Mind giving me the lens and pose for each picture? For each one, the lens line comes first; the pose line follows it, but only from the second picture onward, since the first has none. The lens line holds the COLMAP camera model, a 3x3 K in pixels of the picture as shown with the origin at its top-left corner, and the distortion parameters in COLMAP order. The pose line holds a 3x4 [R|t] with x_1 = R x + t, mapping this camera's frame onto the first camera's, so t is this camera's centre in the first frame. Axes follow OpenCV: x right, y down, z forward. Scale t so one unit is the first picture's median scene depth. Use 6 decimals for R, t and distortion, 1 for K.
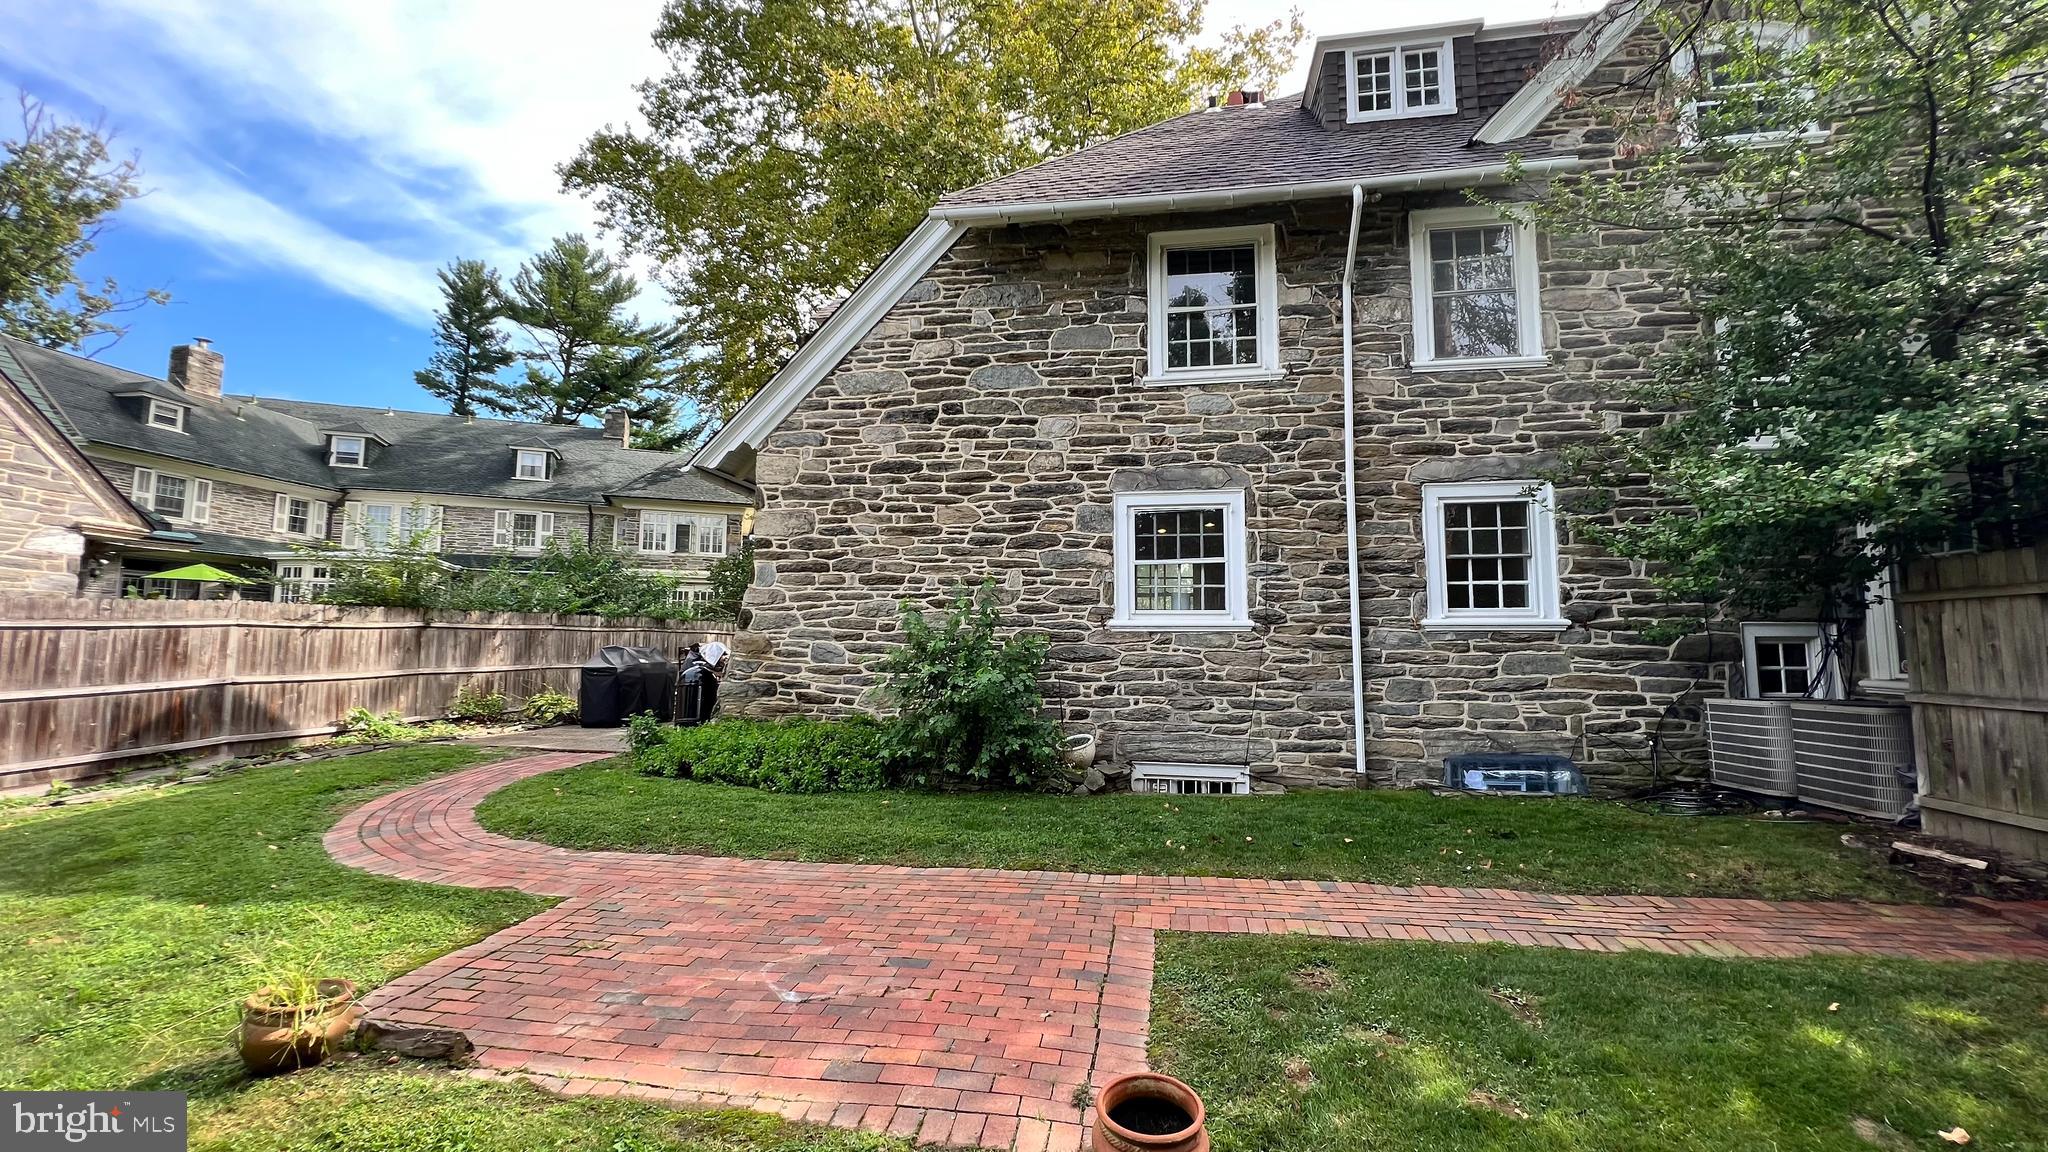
lens RADIAL K [[799.4, 0, 1015.0], [0, 799.4, 579.6], [0, 0, 1]] dist [-0.003854, -0.000267]
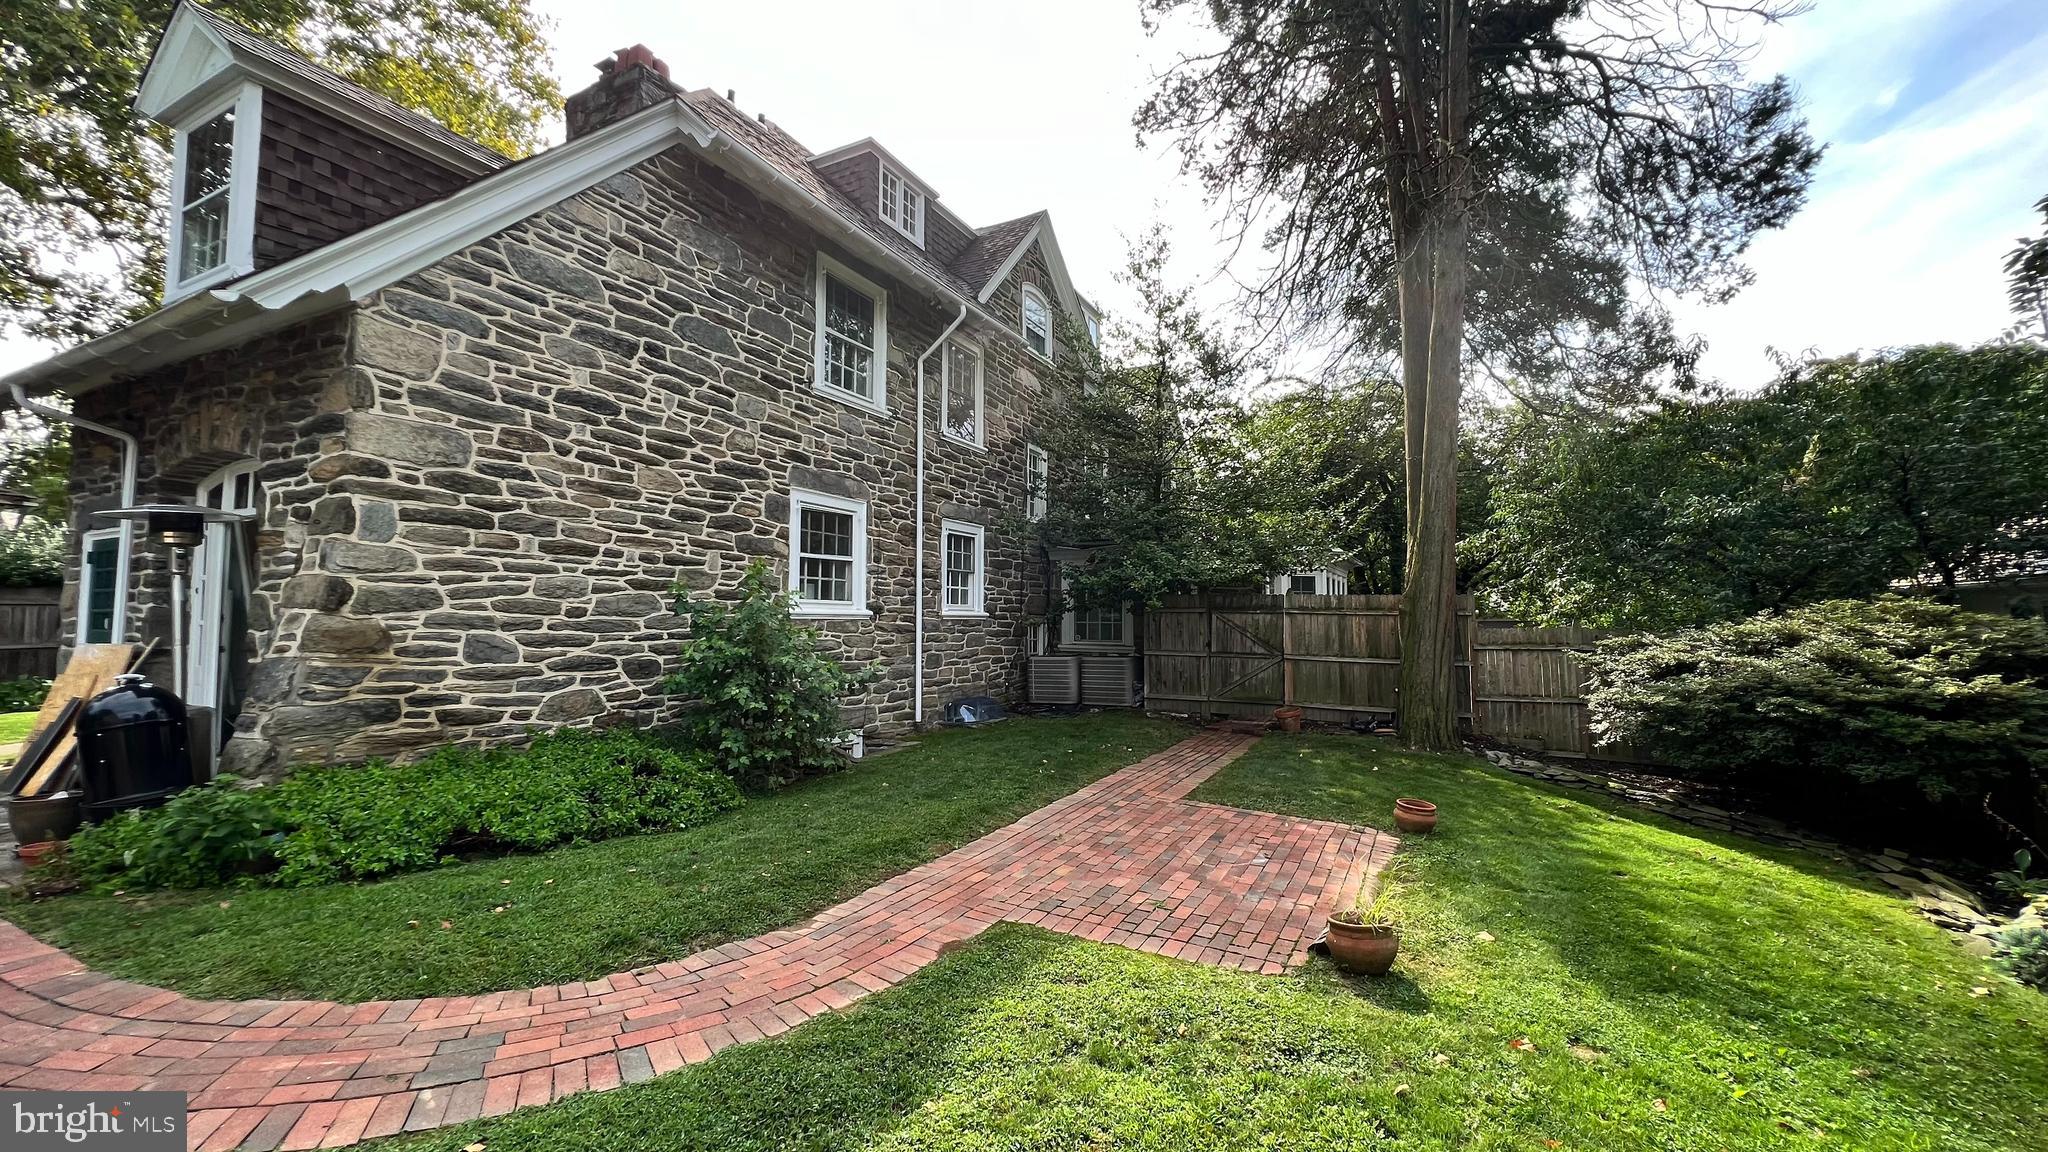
lens RADIAL K [[799.4, 0, 1023.9], [0, 799.4, 577.8], [0, 0, 1]] dist [-0.003854, -0.000267]
pose [[0.320413, 0.049189, 0.946000, -0.740799], [-0.086670, 0.995984, -0.022432, 0.007494], [-0.943305, -0.074802, 0.323390, 0.355389]]
